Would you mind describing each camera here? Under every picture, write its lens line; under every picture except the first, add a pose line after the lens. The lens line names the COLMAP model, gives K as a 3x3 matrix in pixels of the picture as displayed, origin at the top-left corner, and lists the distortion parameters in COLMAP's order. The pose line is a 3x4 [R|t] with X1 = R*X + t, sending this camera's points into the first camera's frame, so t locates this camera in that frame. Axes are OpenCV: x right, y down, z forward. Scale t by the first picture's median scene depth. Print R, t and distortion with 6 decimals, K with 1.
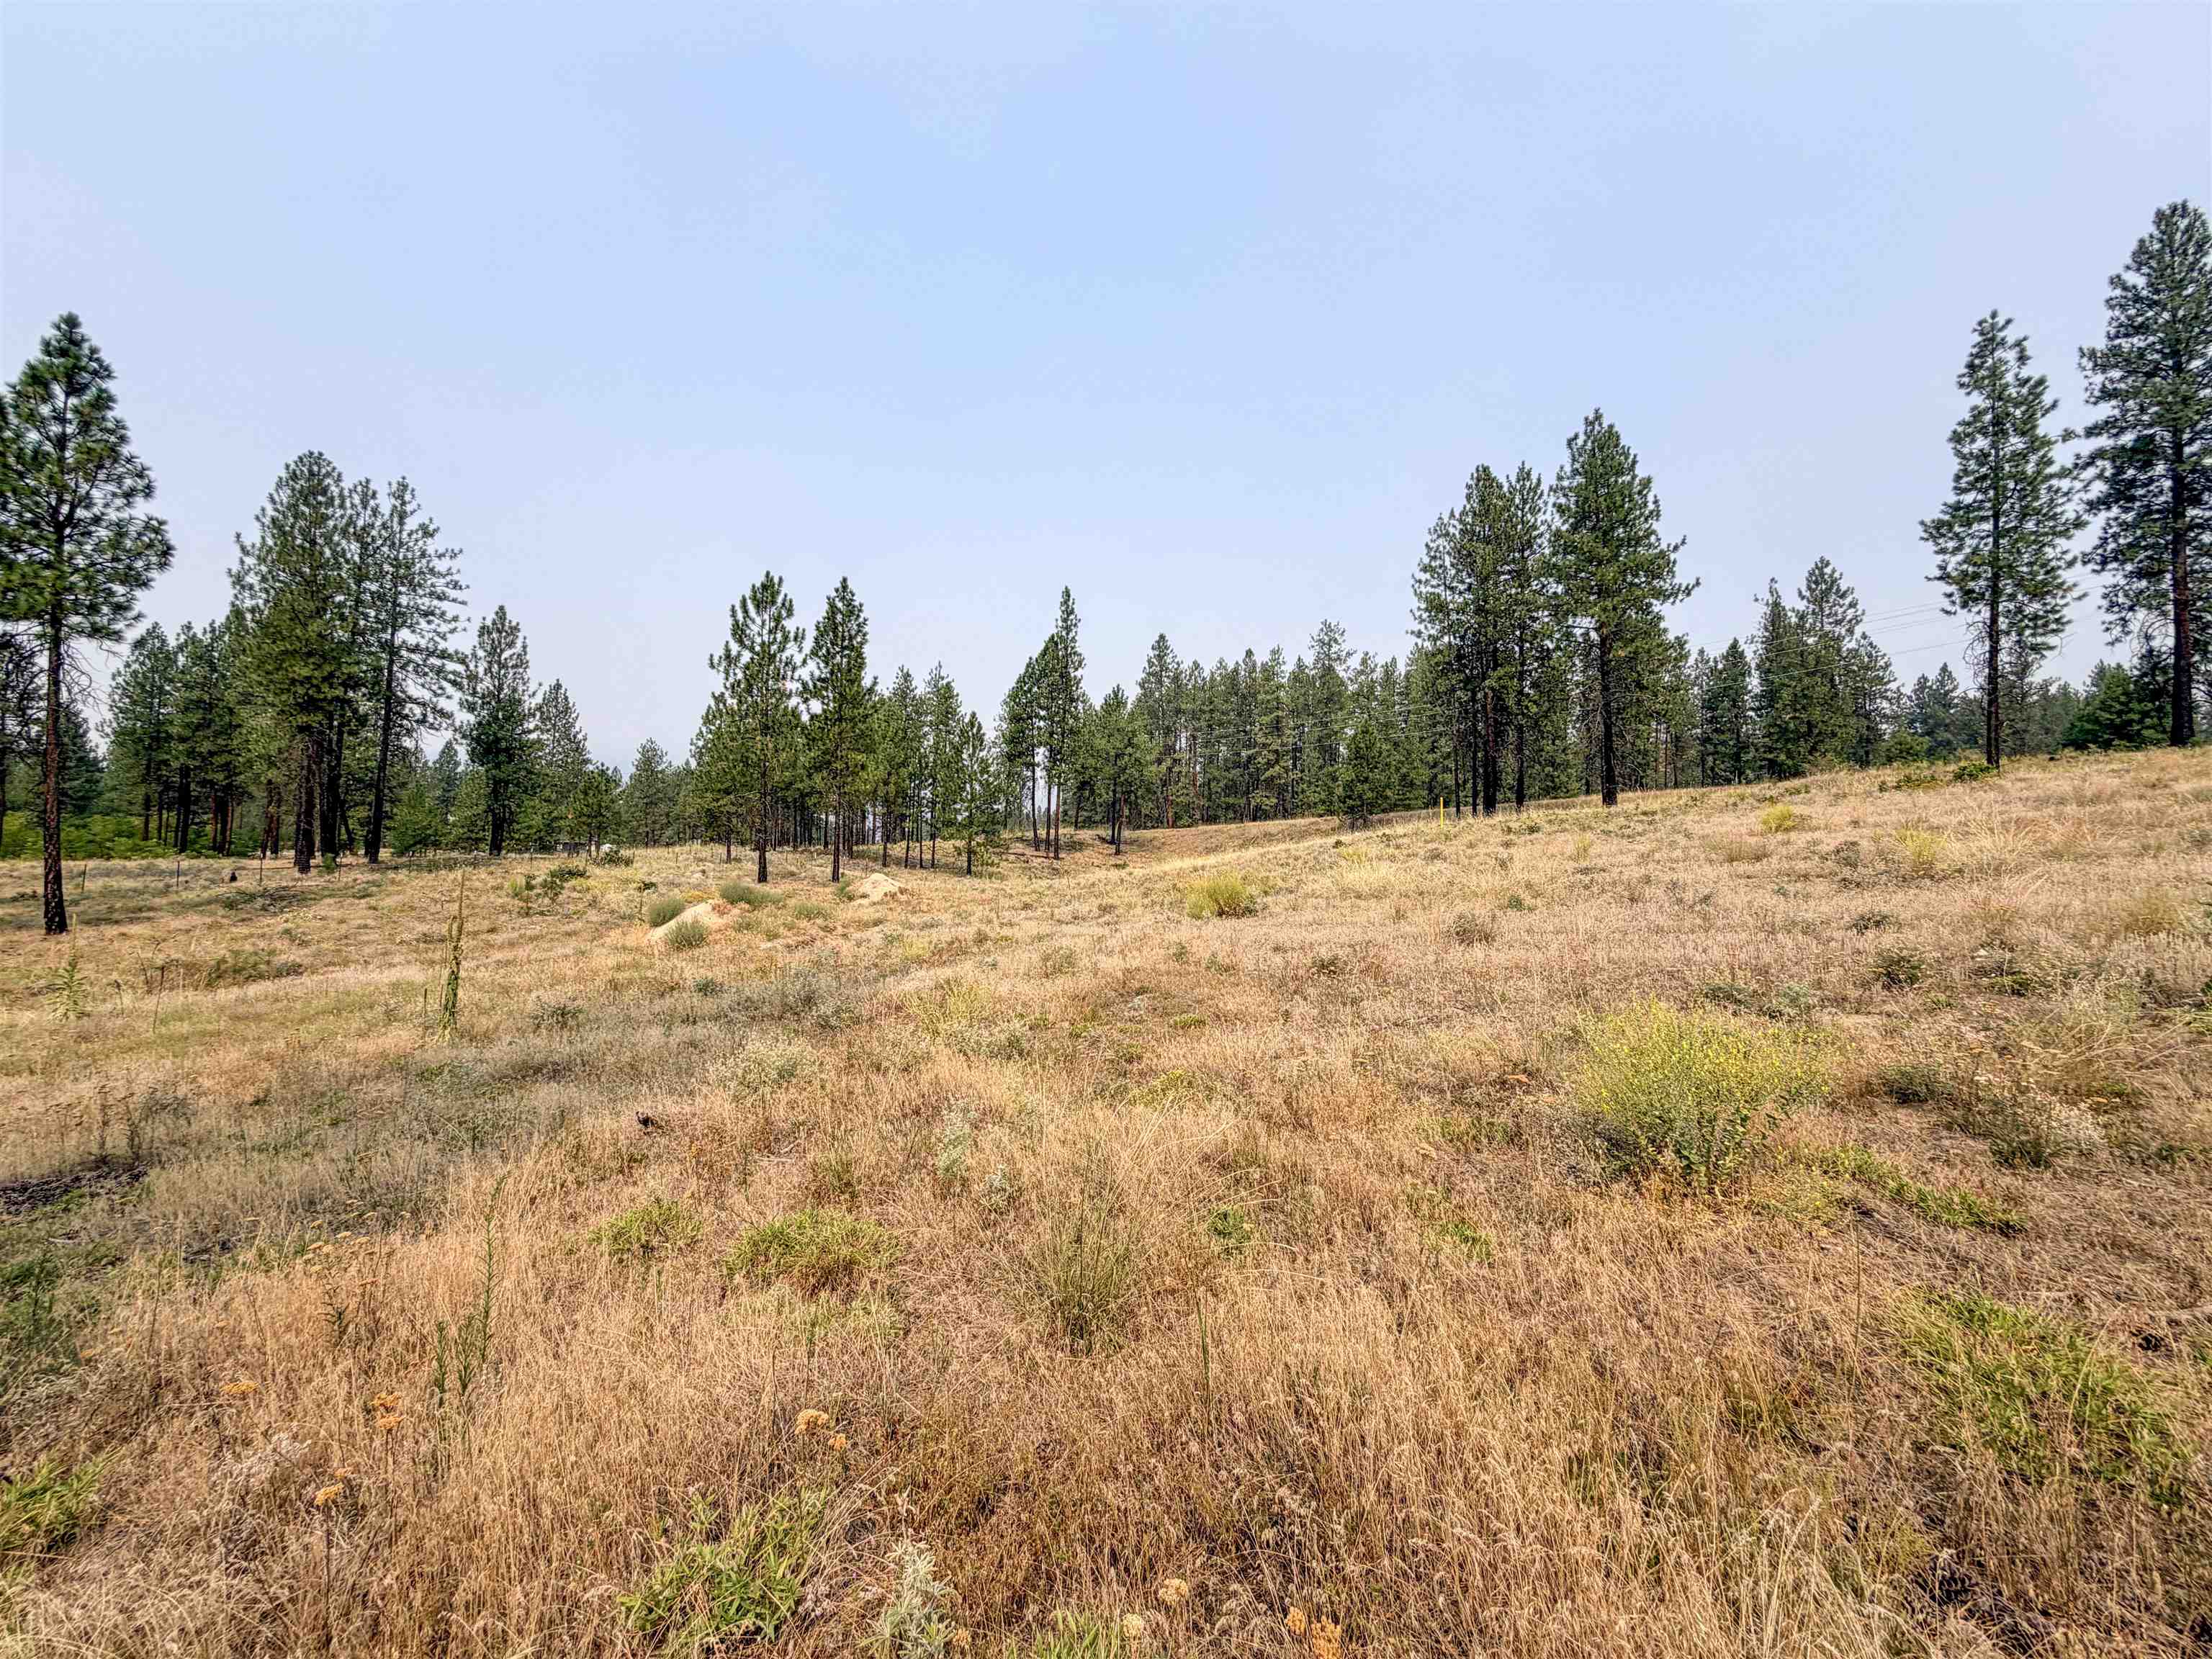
lens RADIAL K [[878.9, 0, 1100.4], [0, 878.9, 836.4], [0, 0, 1]] dist [-0.002245, 0.000279]
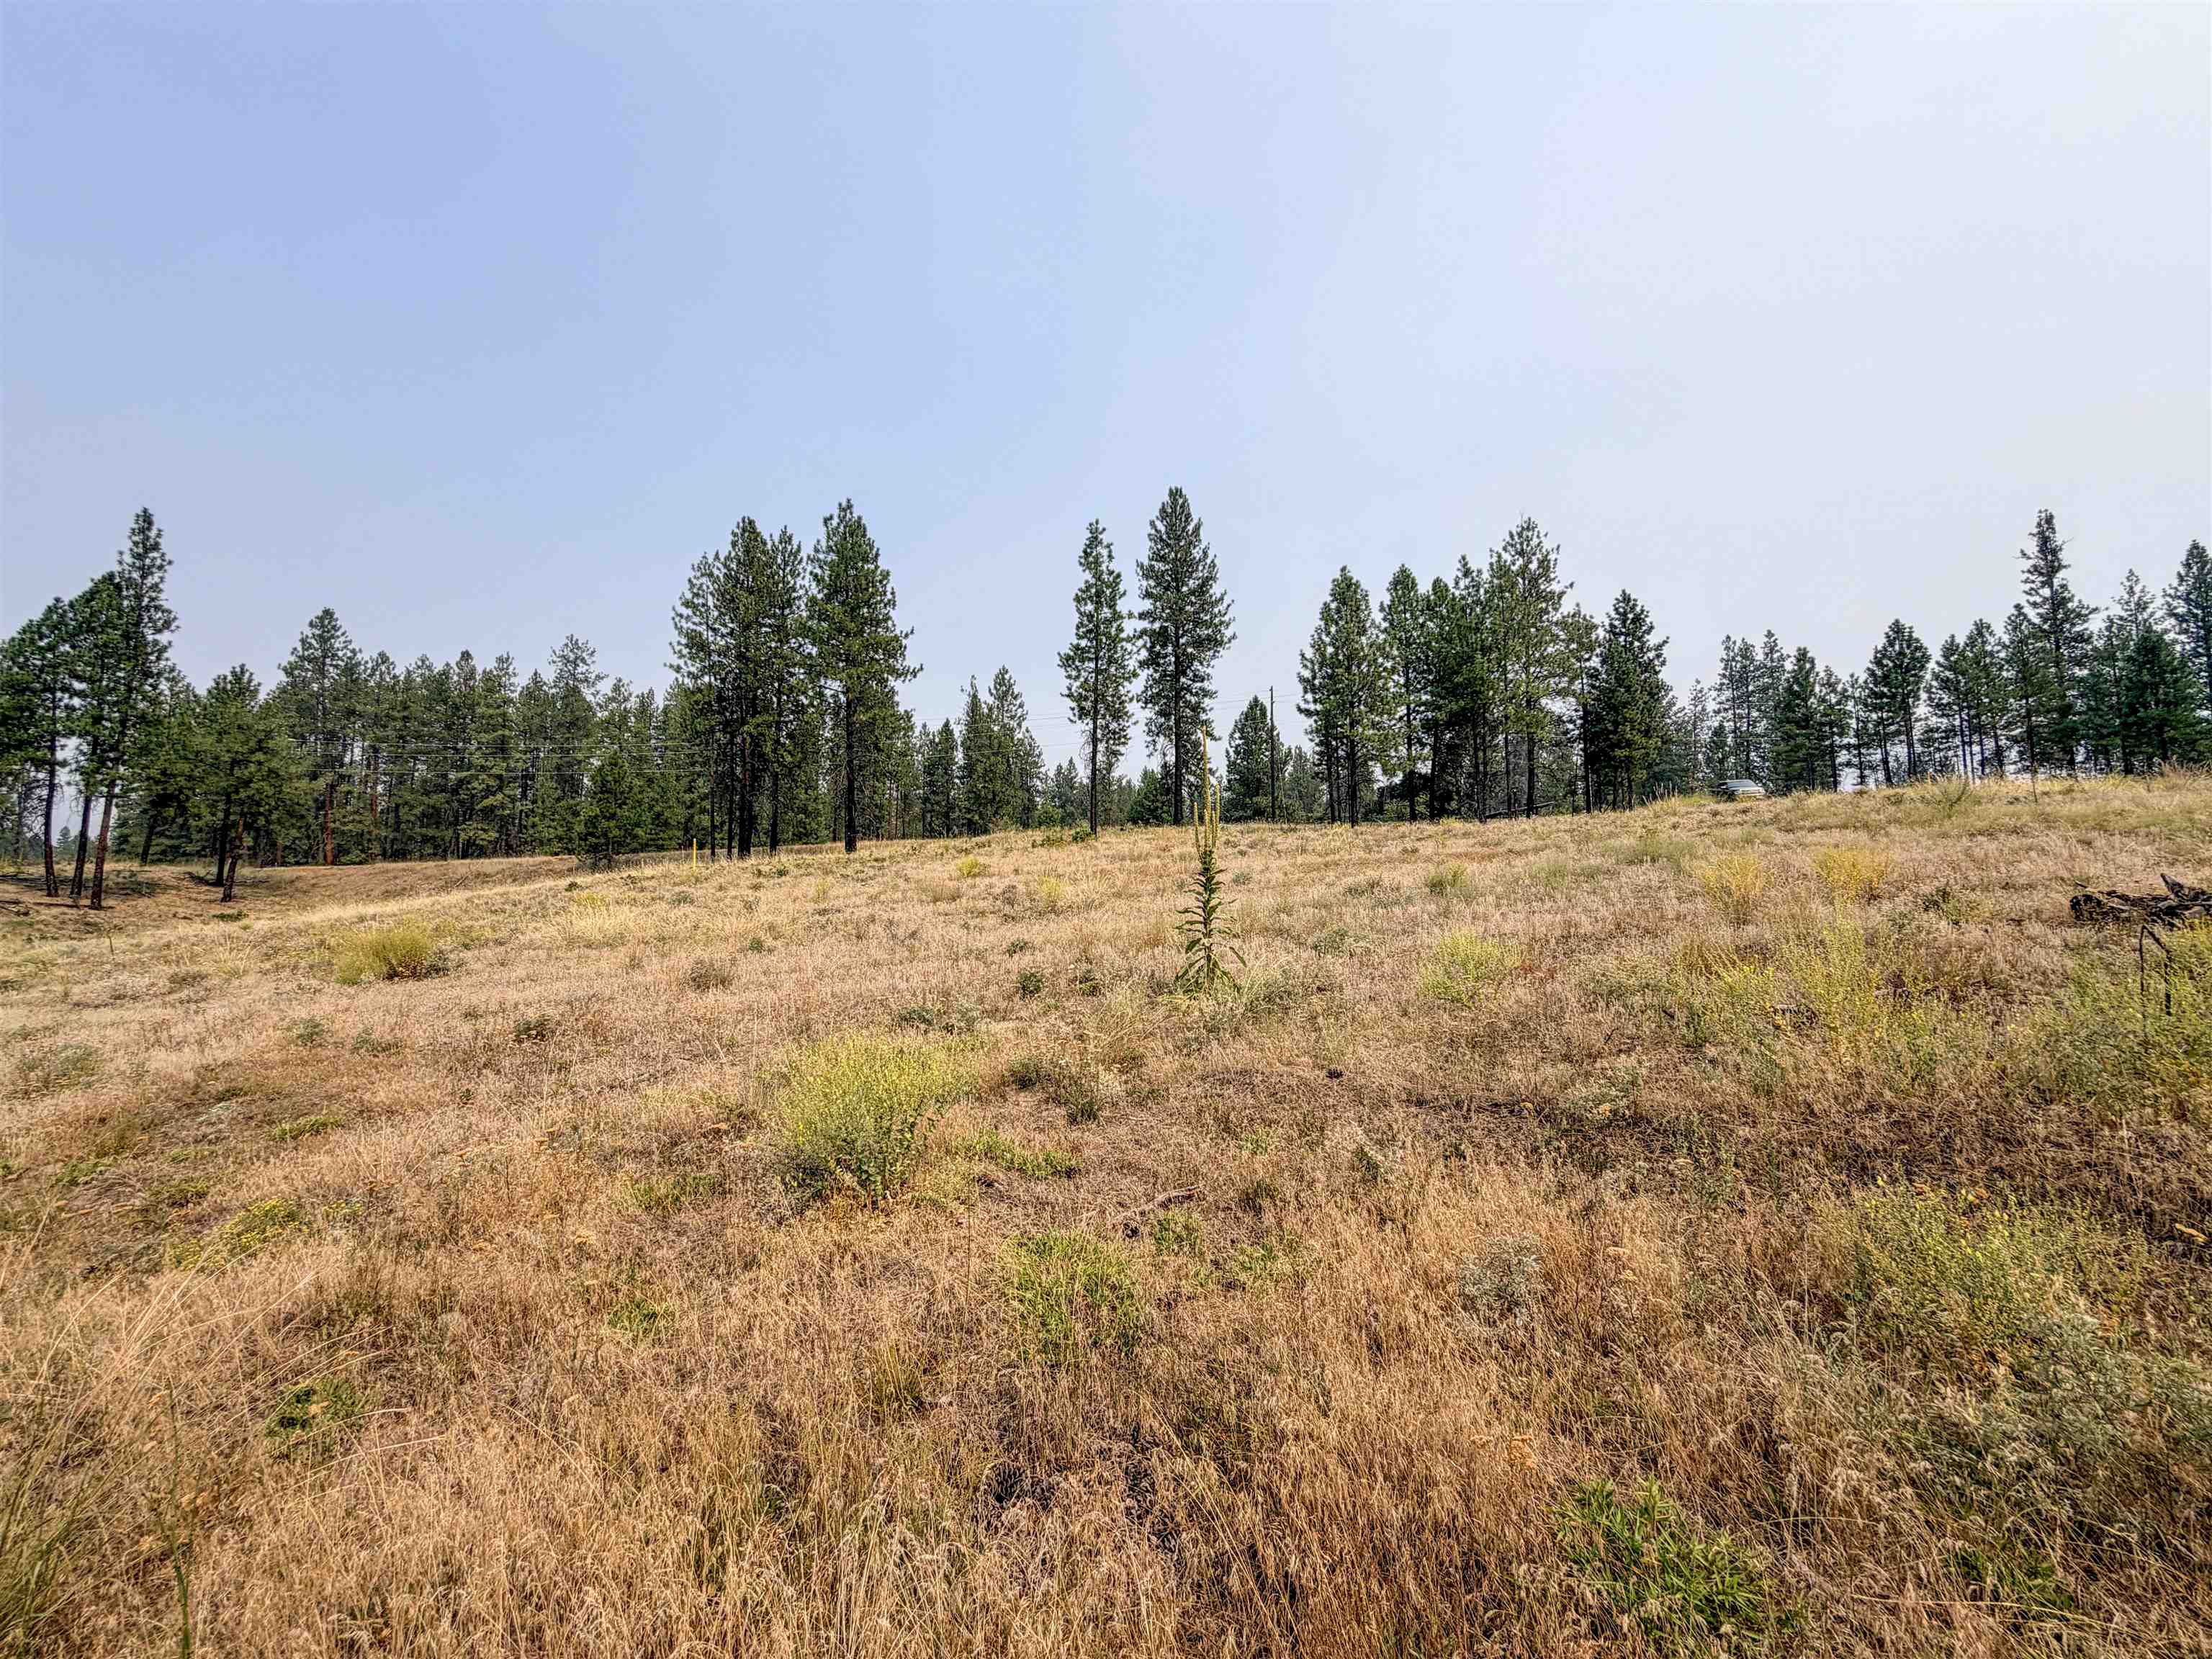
lens RADIAL K [[878.9, 0, 1099.9], [0, 878.9, 834.8], [0, 0, 1]] dist [-0.002245, 0.000279]
pose [[0.697394, 0.043780, 0.715349, 0.005925], [-0.007741, 0.998534, -0.053564, -0.000094], [-0.716646, 0.031818, 0.696711, 0.000167]]
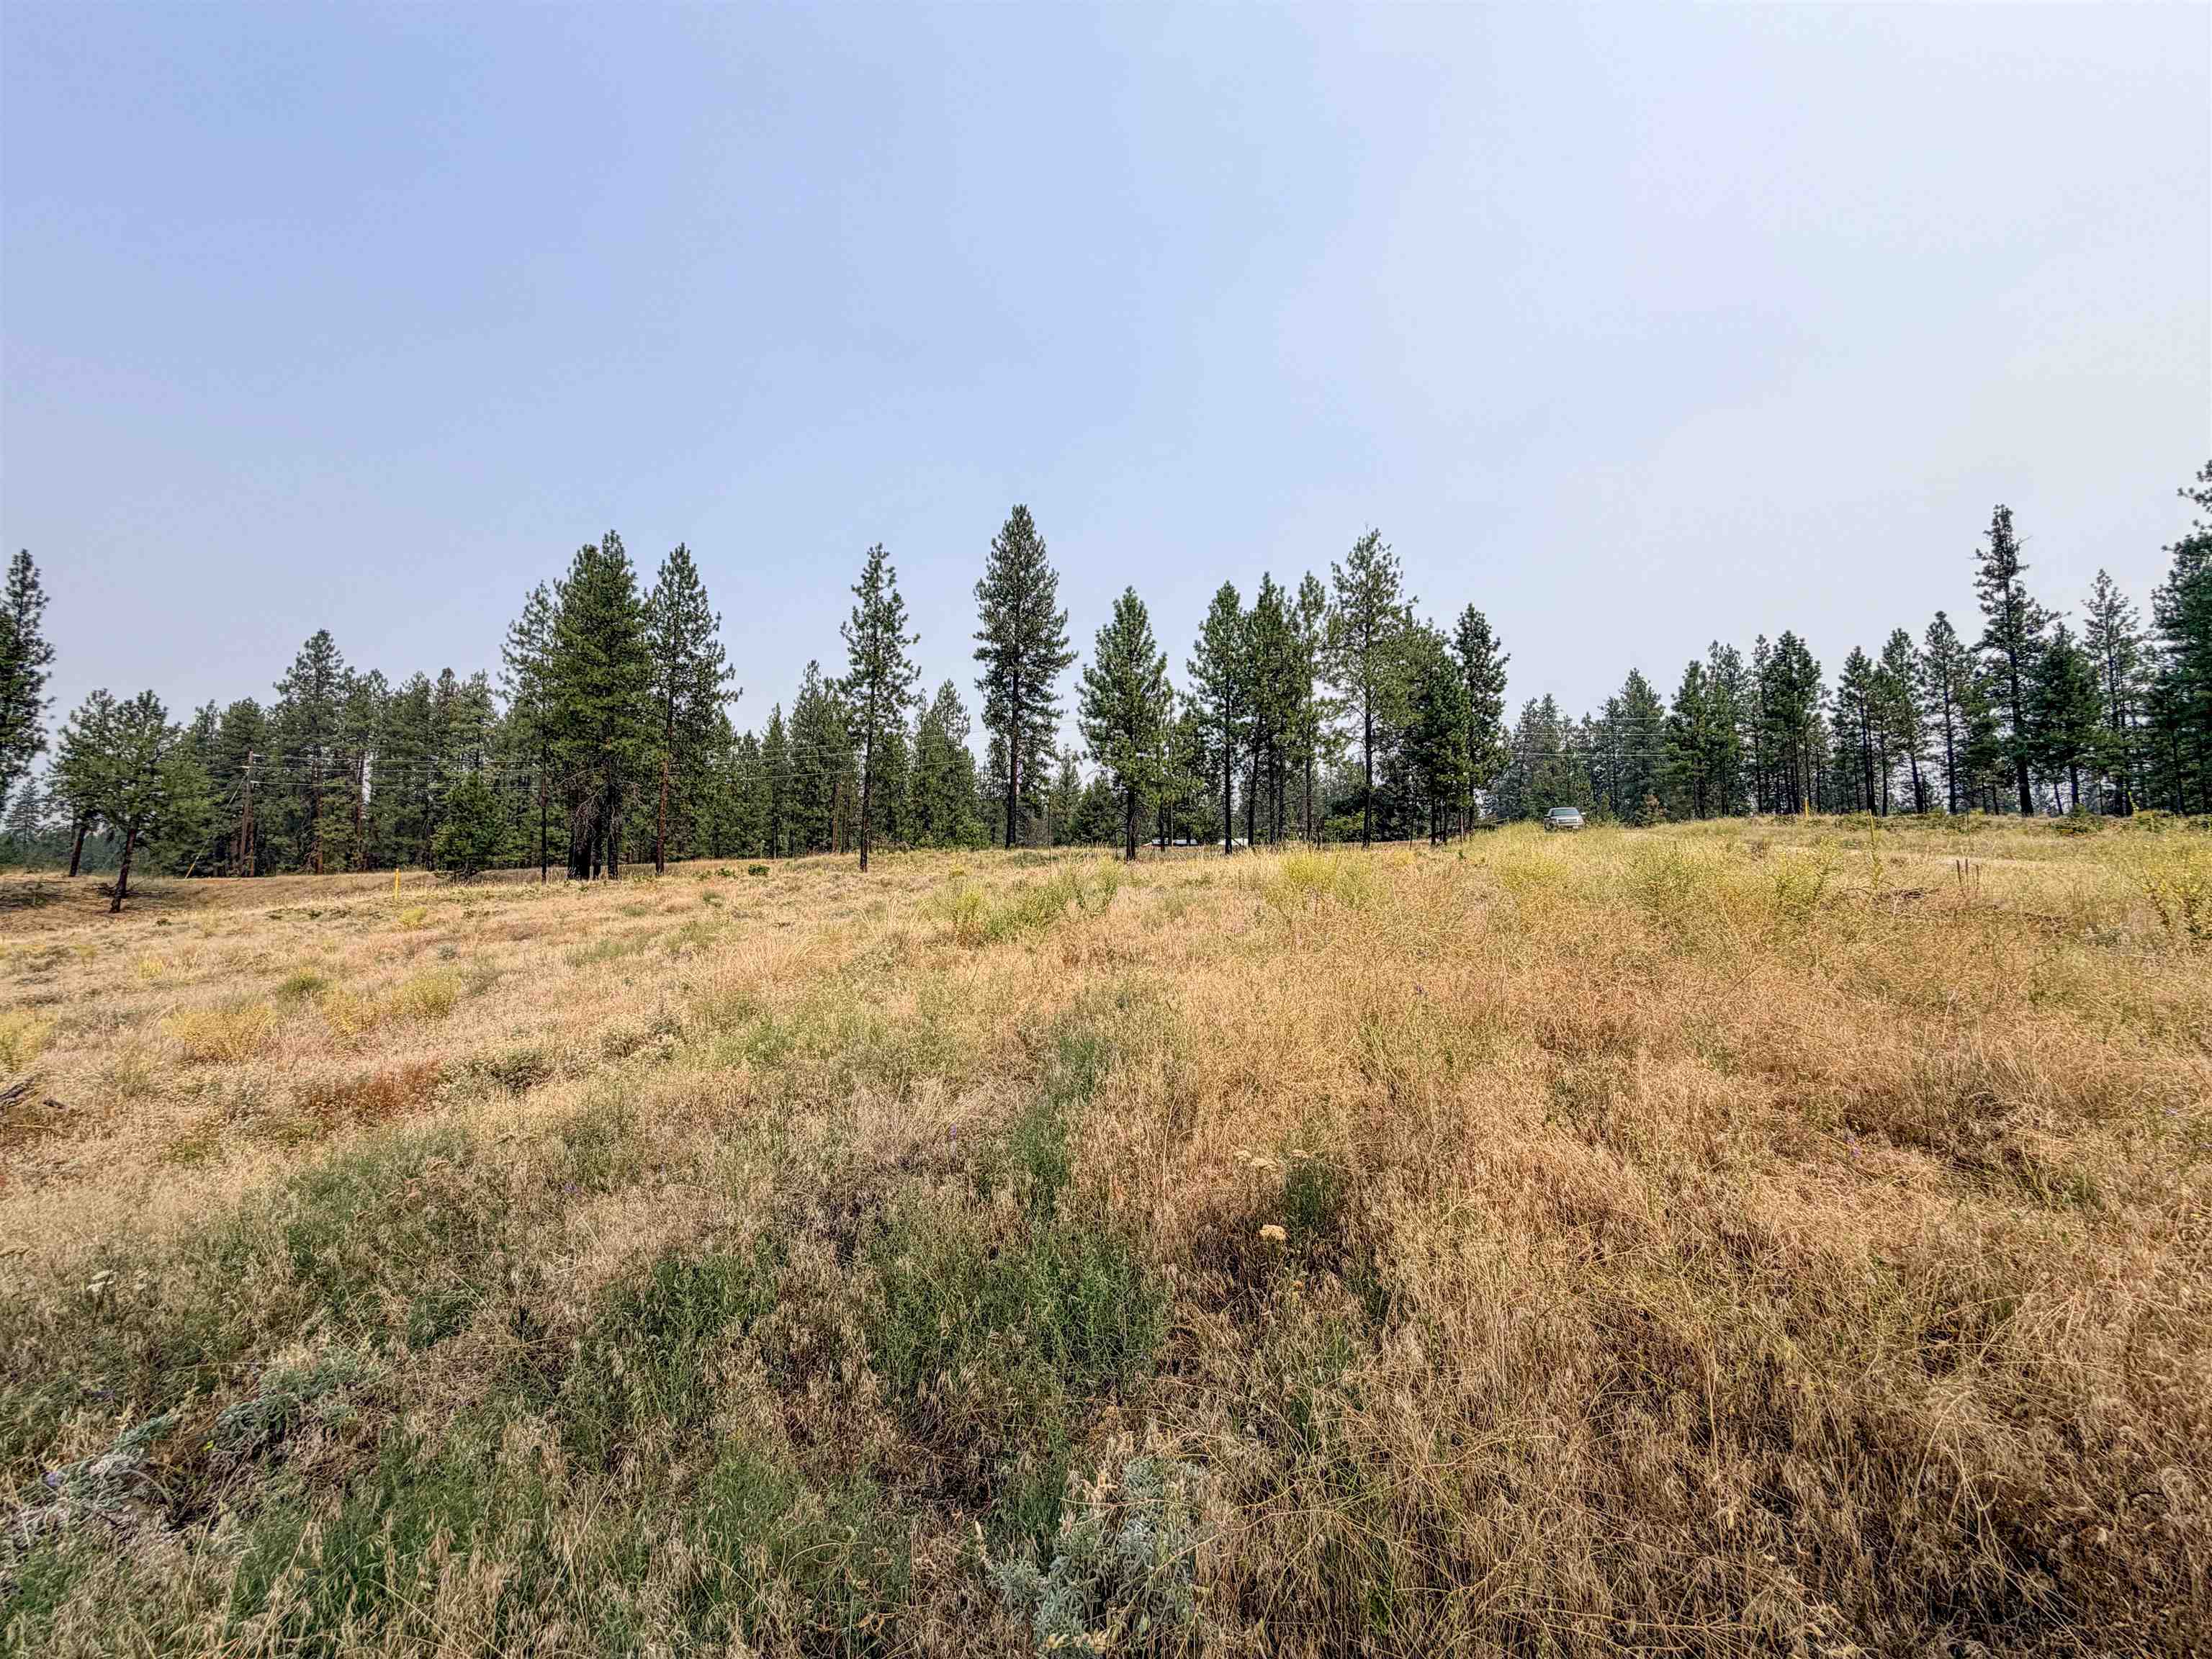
lens RADIAL K [[878.9, 0, 1106.2], [0, 878.9, 840.5], [0, 0, 1]] dist [-0.002245, 0.000279]
pose [[0.752082, 0.047505, 0.657355, 0.427518], [-0.019954, 0.998583, -0.049335, -0.053964], [-0.658767, 0.023987, 0.751964, -0.371040]]
